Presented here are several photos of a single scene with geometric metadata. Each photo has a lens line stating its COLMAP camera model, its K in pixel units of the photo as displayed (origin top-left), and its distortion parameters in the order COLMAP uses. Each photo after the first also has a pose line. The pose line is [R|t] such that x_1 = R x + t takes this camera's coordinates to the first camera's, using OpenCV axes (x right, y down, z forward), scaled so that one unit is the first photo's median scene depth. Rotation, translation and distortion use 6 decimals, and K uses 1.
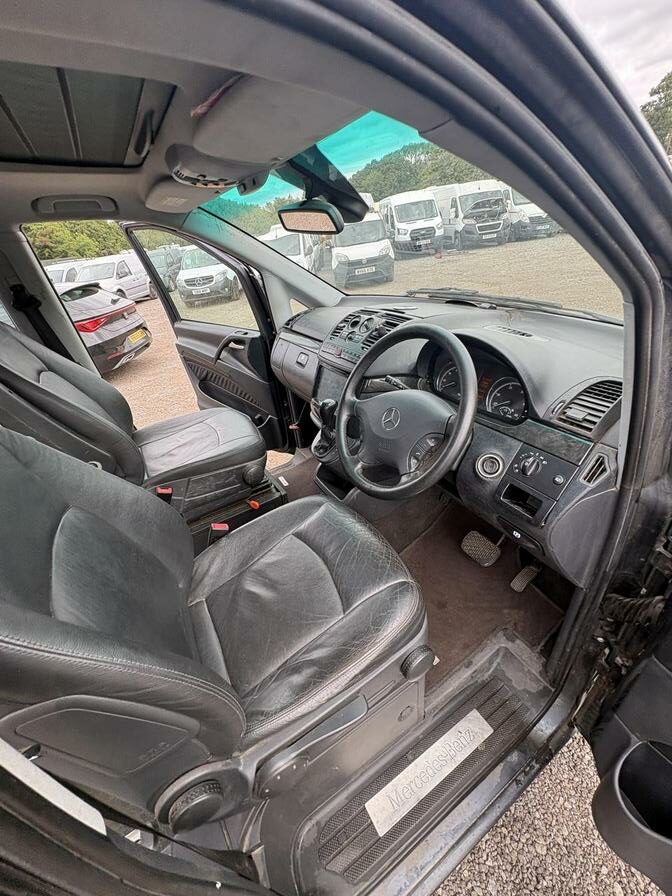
lens RADIAL K [[355.5, 0, 328.4], [0, 355.5, 448.6], [0, 0, 1]] dist [-0.000311, 0.000044]
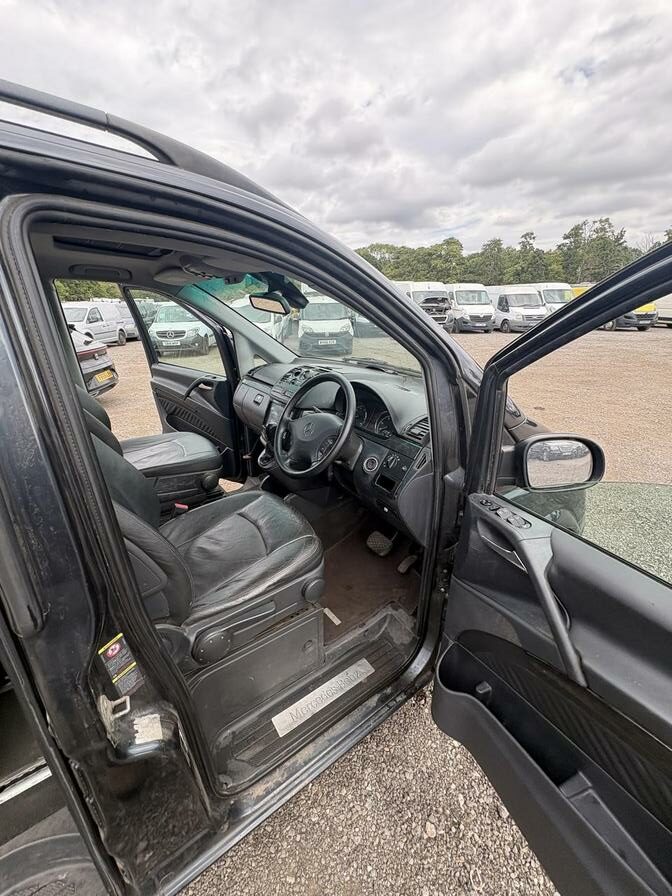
lens RADIAL K [[357.7, 0, 326.2], [0, 357.7, 447.0], [0, 0, 1]] dist [0.000439, -0.000051]
pose [[0.991102, 0.079507, 0.106751, 0.057112], [-0.059681, 0.982307, -0.177516, 0.170172], [-0.118976, 0.169565, 0.978311, -0.333780]]
